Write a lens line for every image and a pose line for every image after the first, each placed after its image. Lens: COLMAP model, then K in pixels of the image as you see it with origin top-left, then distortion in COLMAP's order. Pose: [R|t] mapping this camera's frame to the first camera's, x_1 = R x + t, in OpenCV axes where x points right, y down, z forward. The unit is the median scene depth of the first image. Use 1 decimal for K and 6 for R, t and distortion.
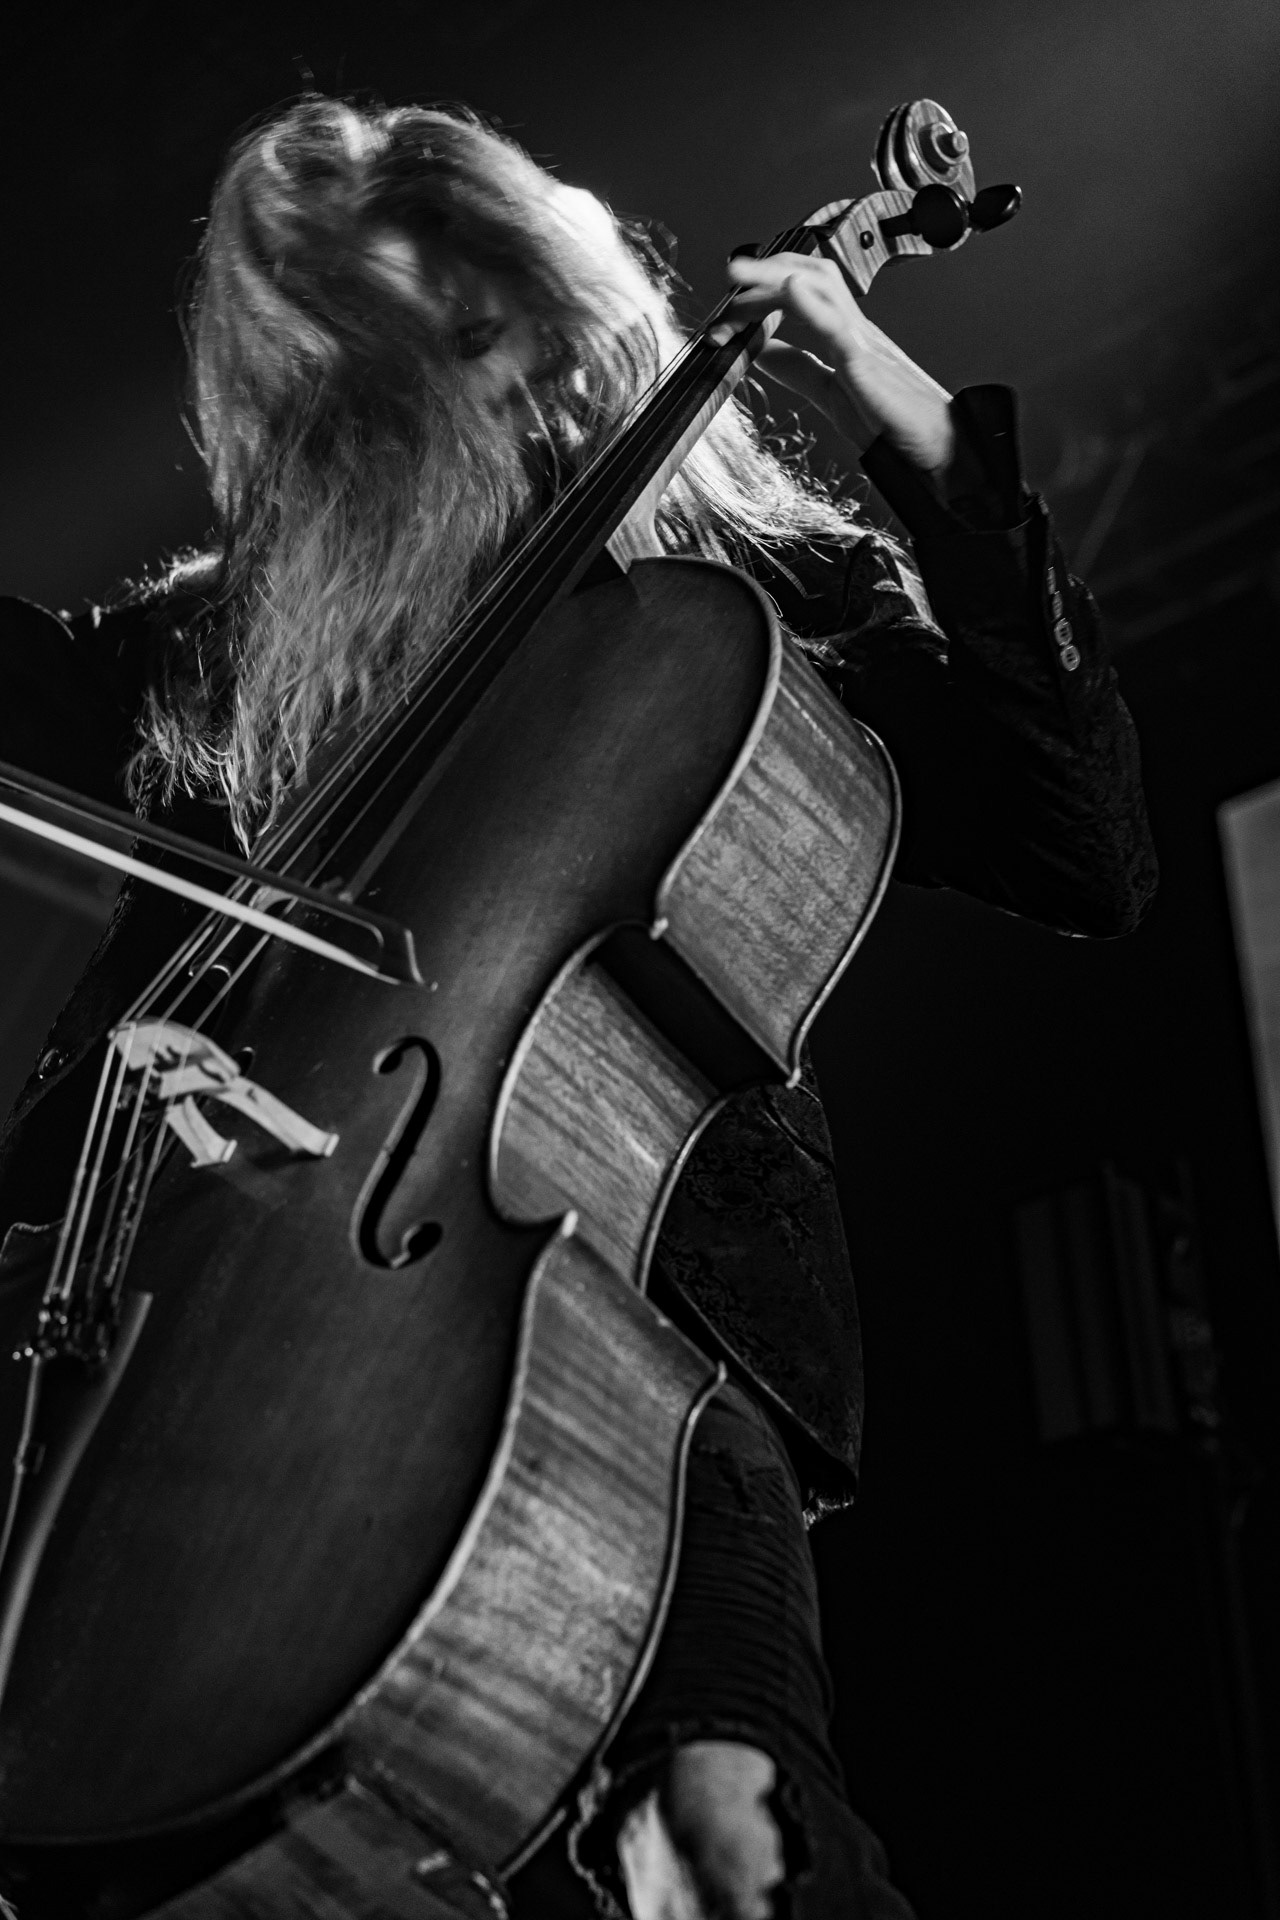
lens RADIAL K [[3056.6, 0, 640.0], [0, 3056.6, 960.0], [0, 0, 1]] dist [0.020176, -0.068144]
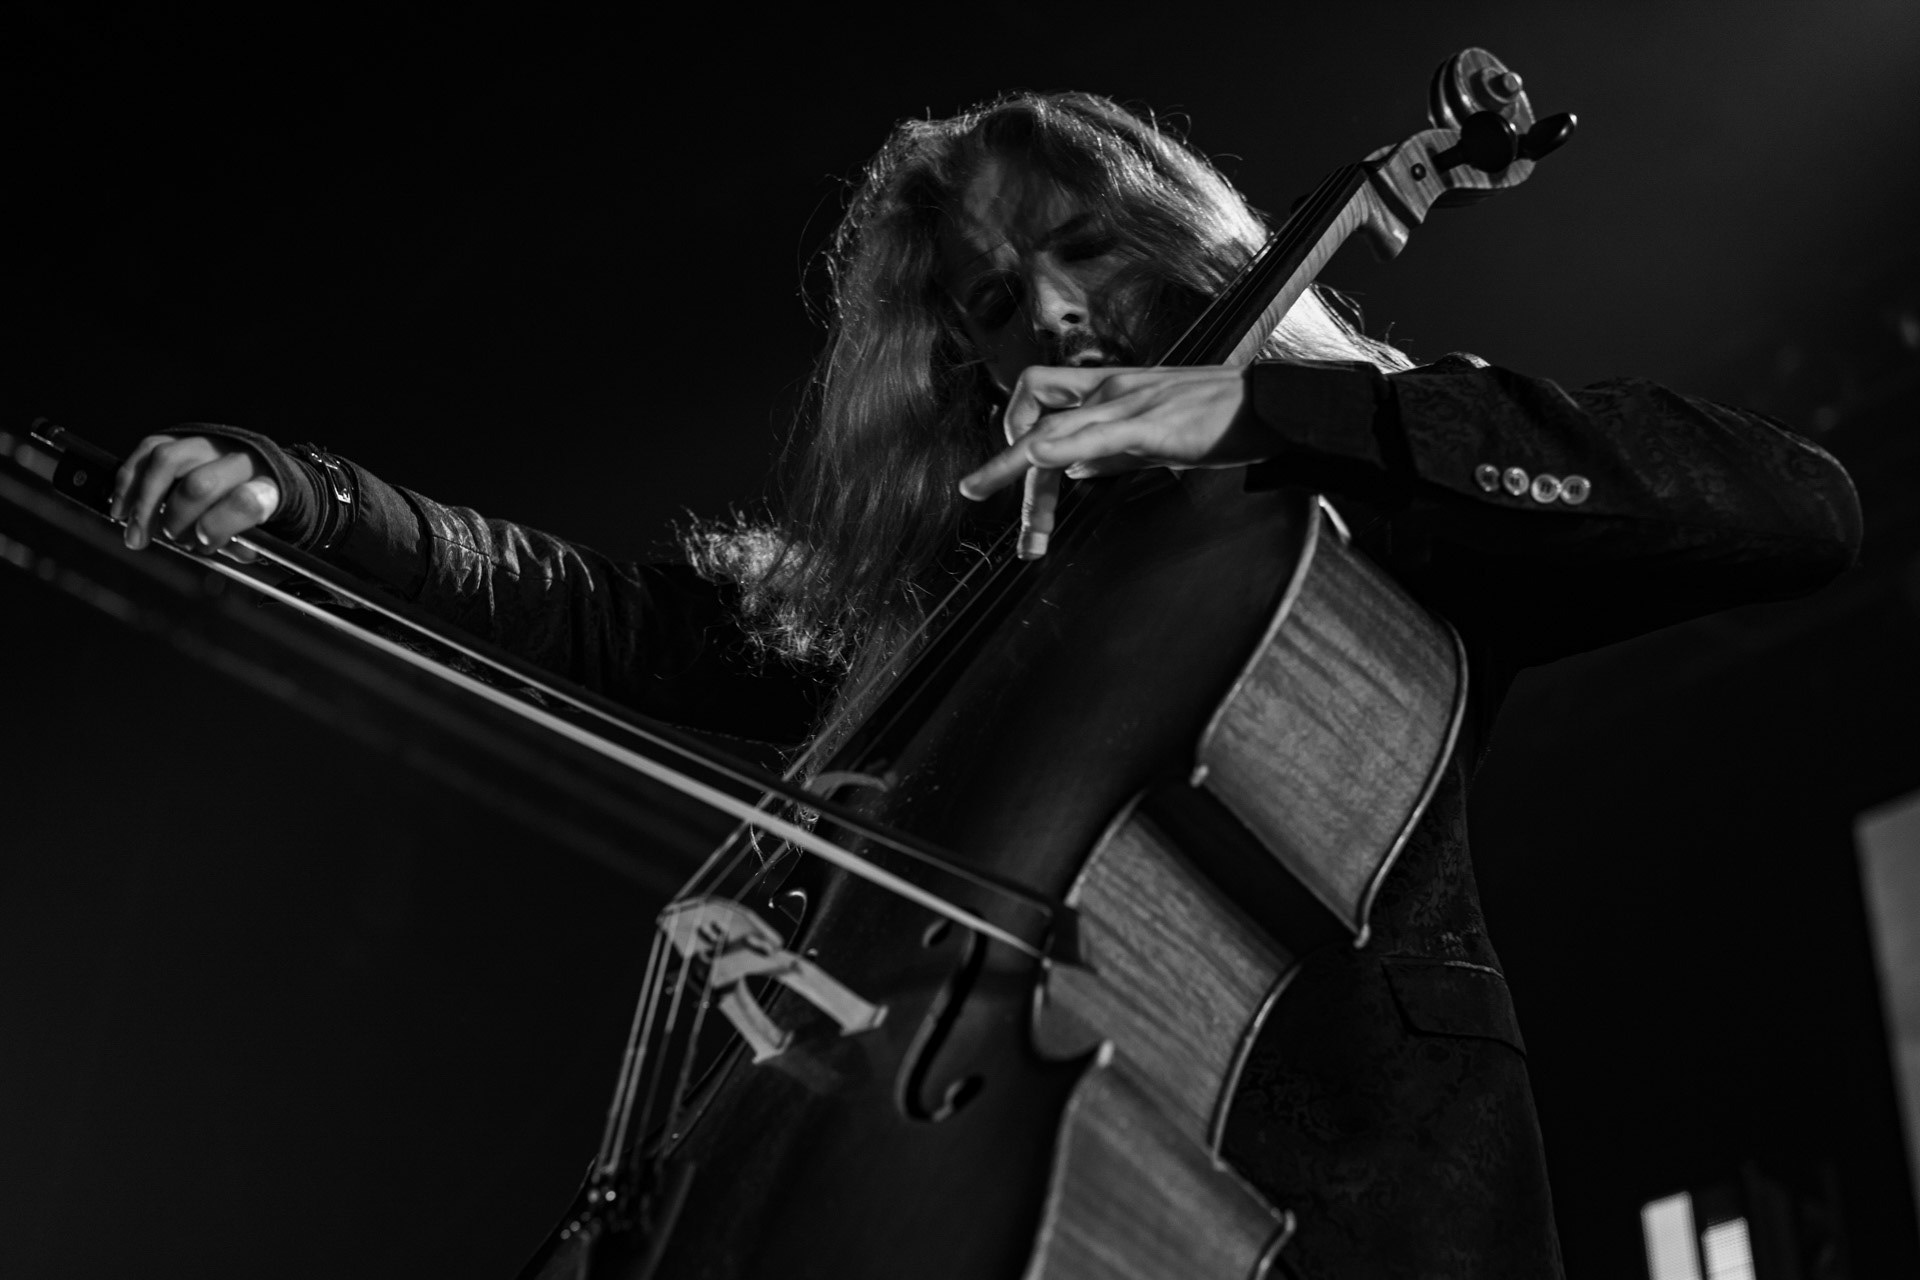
lens RADIAL K [[3056.6, 0, 960.0], [0, 3056.6, 640.0], [0, 0, 1]] dist [0.020176, -0.068144]
pose [[0.984680, -0.083116, -0.153286, 0.081465], [0.051911, 0.978956, -0.197357, 0.131494], [0.166464, 0.186376, 0.968274, 0.028120]]
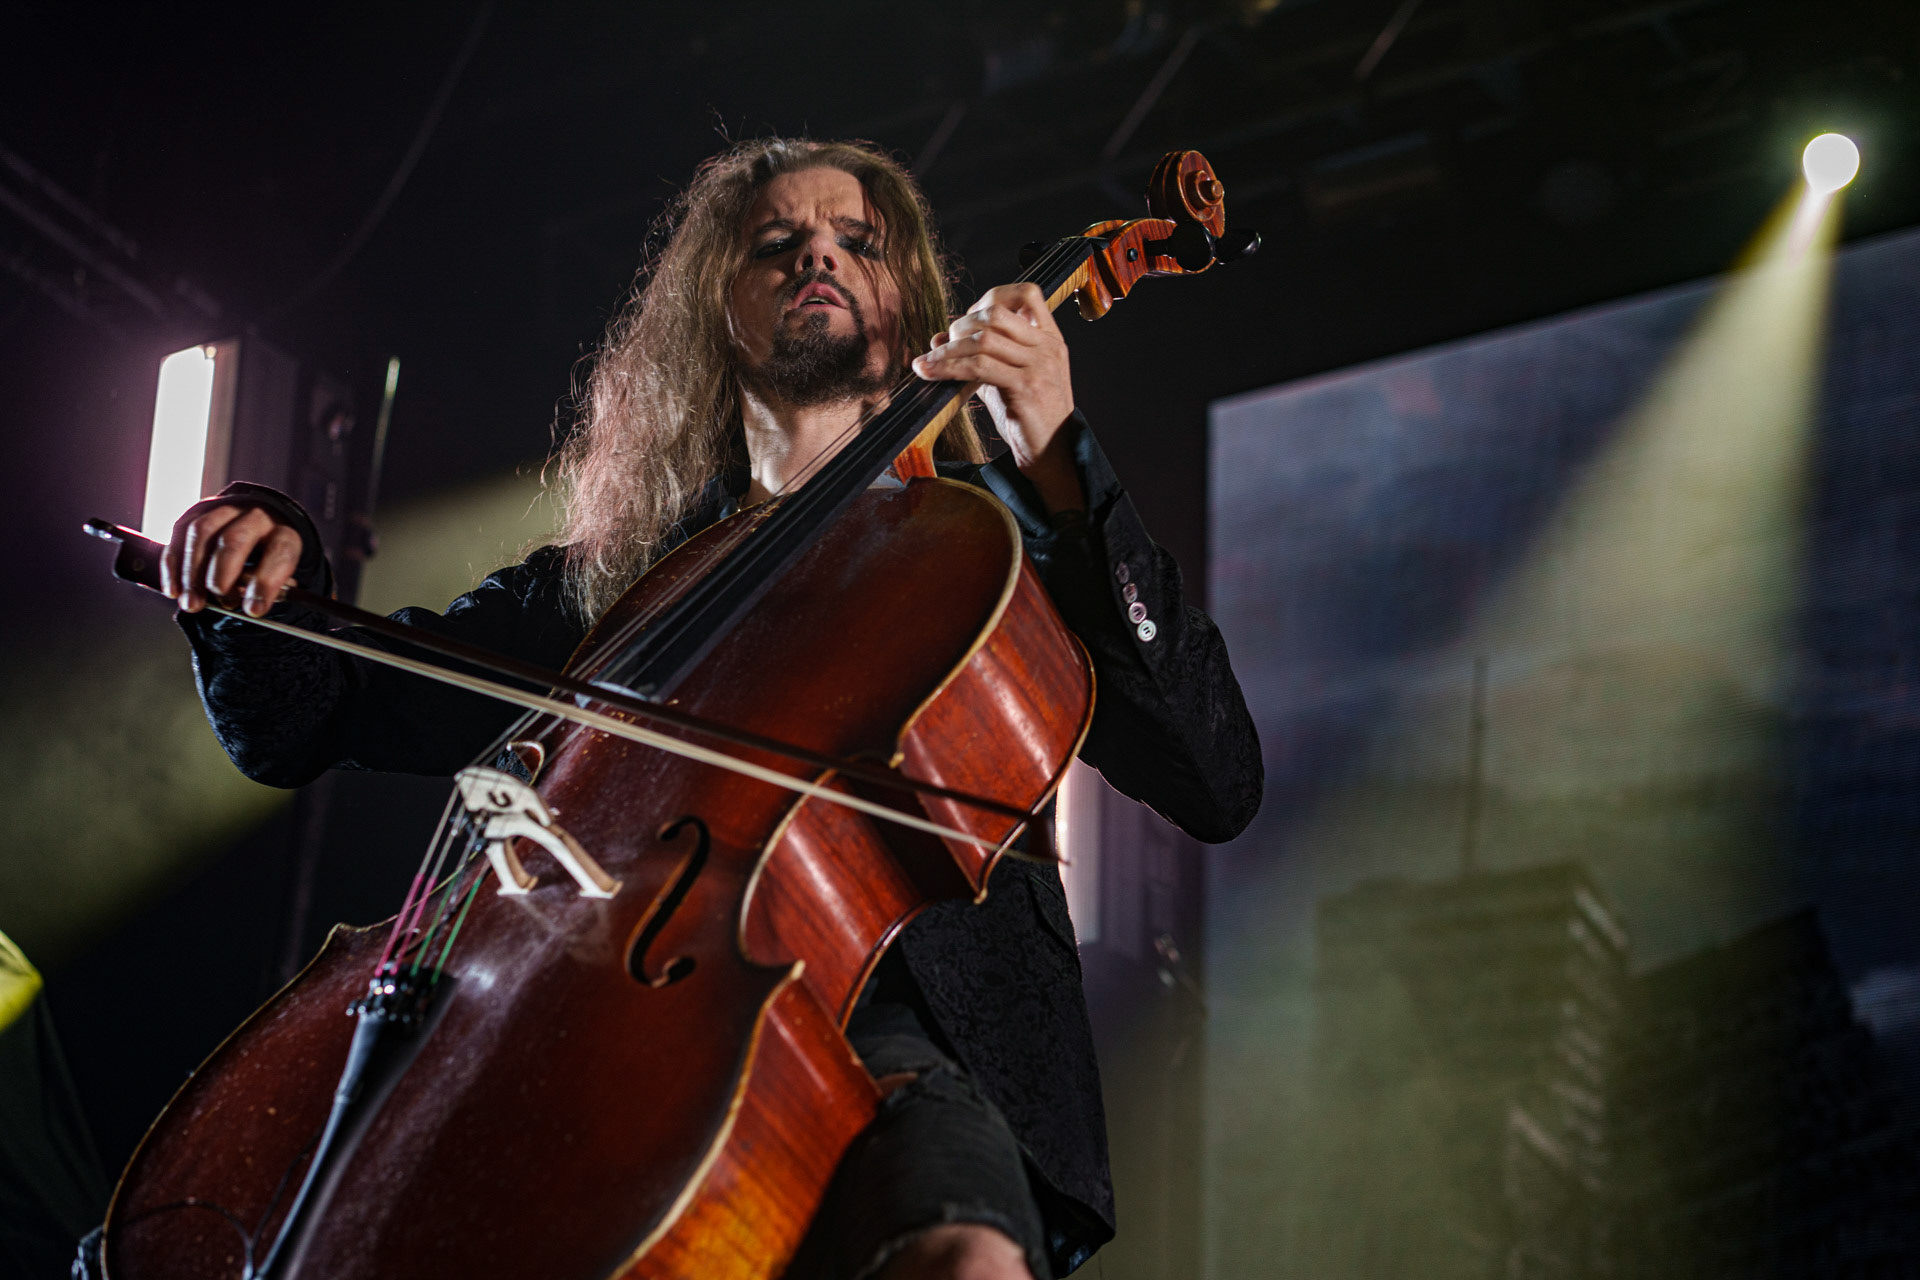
lens RADIAL K [[3056.6, 0, 960.0], [0, 3056.6, 640.0], [0, 0, 1]] dist [0.020176, -0.068144]
pose [[0.987513, 0.152468, 0.039647, -0.024865], [-0.148590, 0.985053, -0.087126, 0.045930], [-0.052338, 0.080147, 0.995408, -0.270518]]
